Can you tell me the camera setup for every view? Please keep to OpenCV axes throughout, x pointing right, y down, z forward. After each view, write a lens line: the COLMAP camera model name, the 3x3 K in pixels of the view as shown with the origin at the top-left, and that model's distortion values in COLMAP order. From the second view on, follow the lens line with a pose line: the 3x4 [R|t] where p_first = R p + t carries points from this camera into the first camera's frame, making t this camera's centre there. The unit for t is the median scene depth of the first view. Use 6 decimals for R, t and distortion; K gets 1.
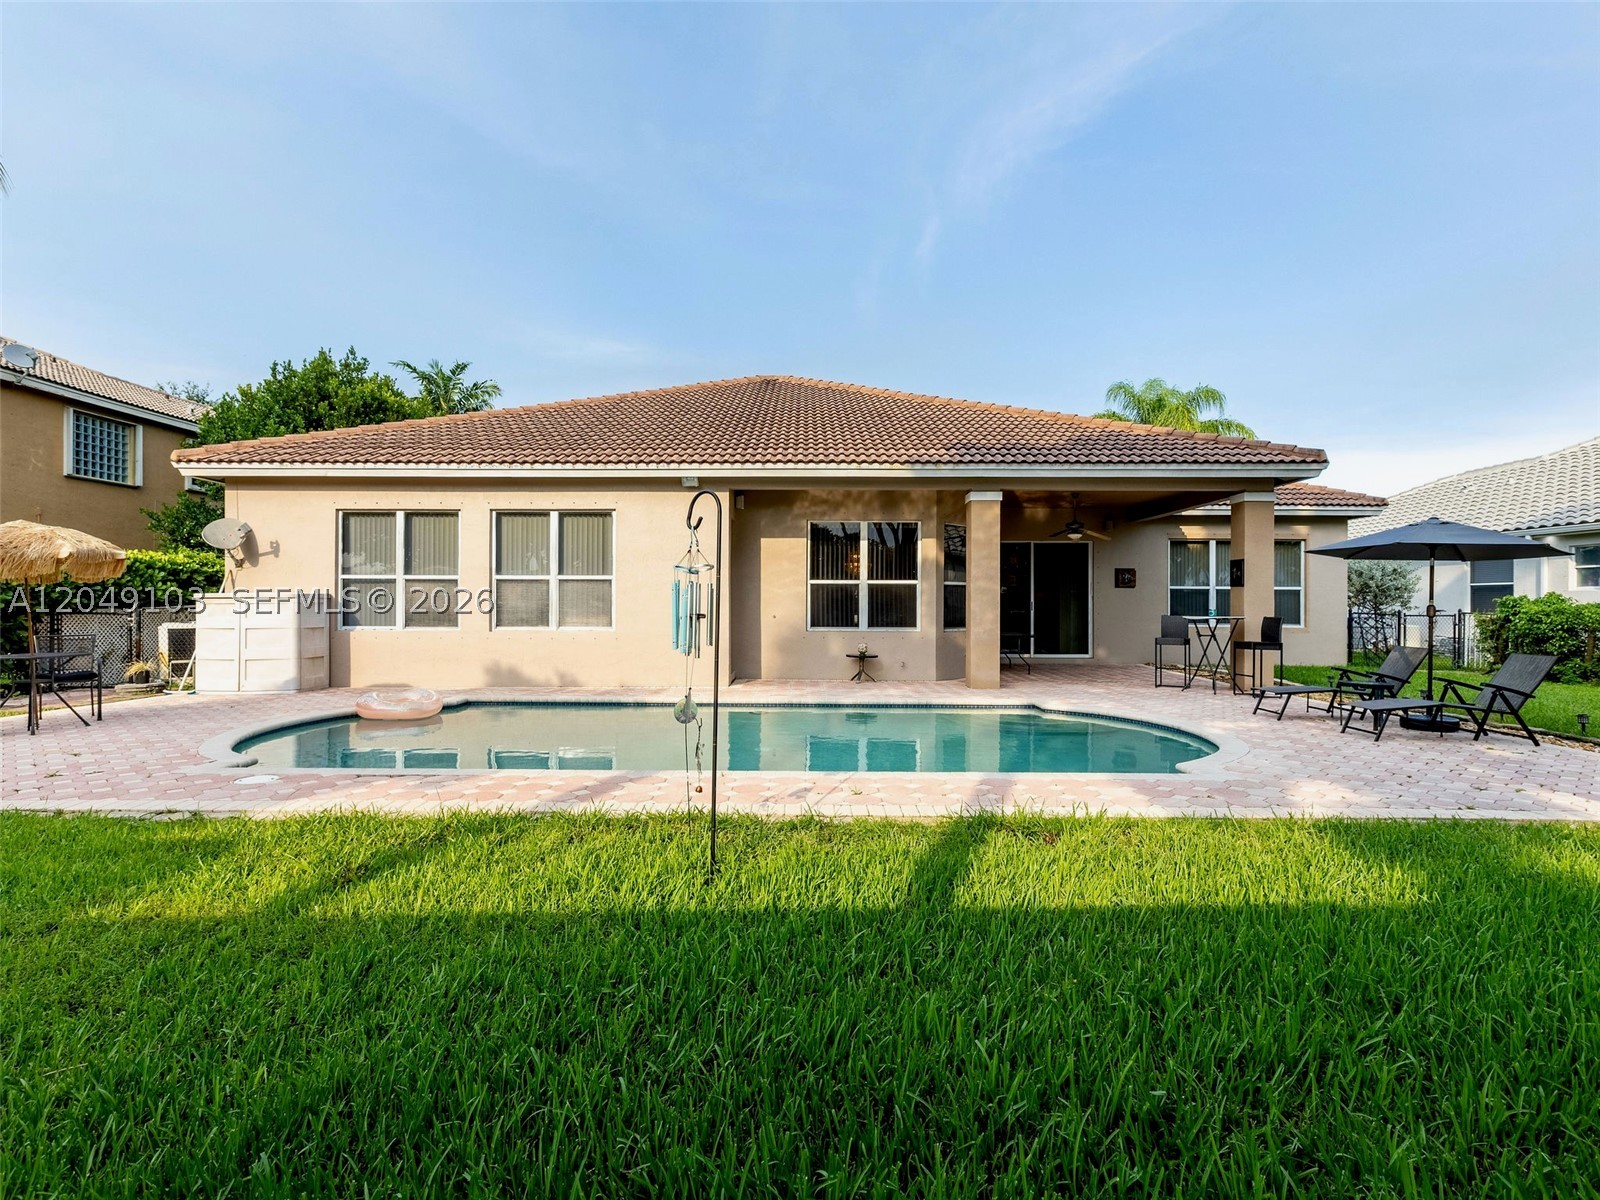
lens RADIAL K [[777.5, 0, 802.5], [0, 777.5, 592.3], [0, 0, 1]] dist [-0.000907, 0.000079]
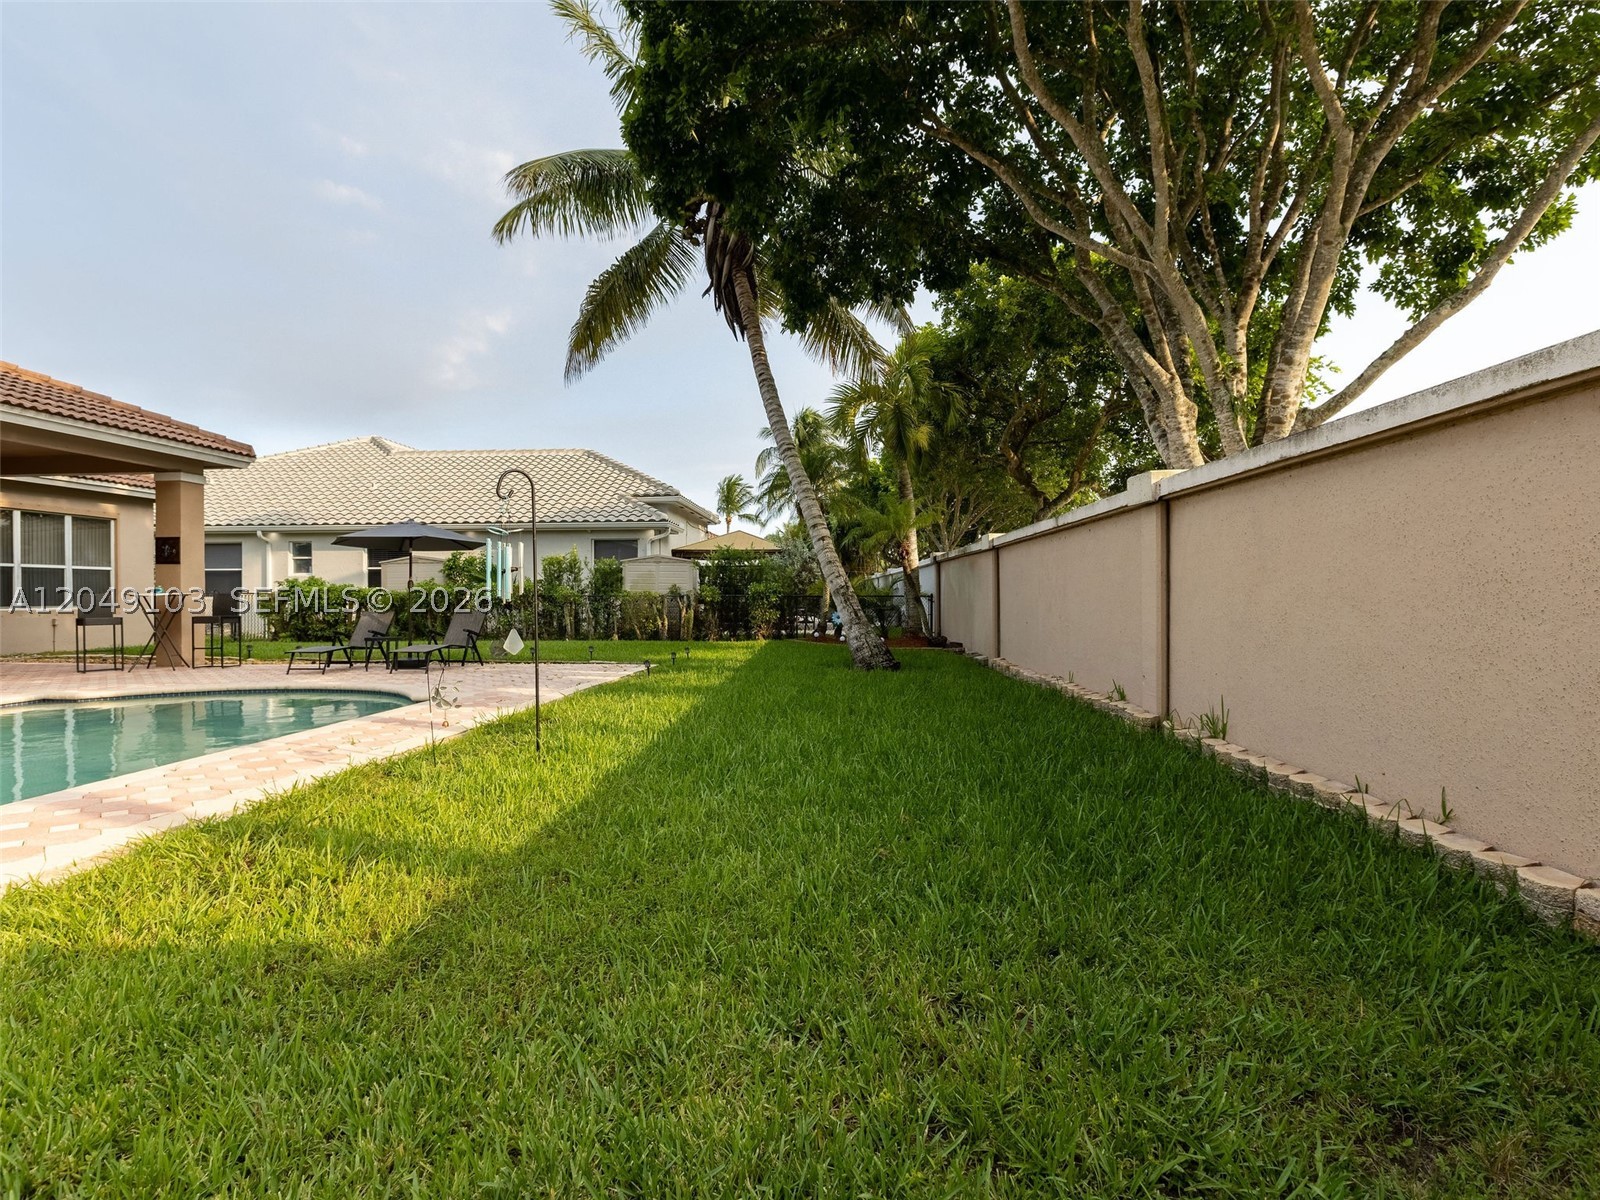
lens RADIAL K [[777.5, 0, 802.5], [0, 777.5, 592.3], [0, 0, 1]] dist [-0.000907, 0.000079]
pose [[0.036431, -0.014940, 0.999225, -0.431313], [-0.001360, 0.999887, 0.014999, 0.012555], [-0.999335, -0.001905, 0.036406, 0.151398]]
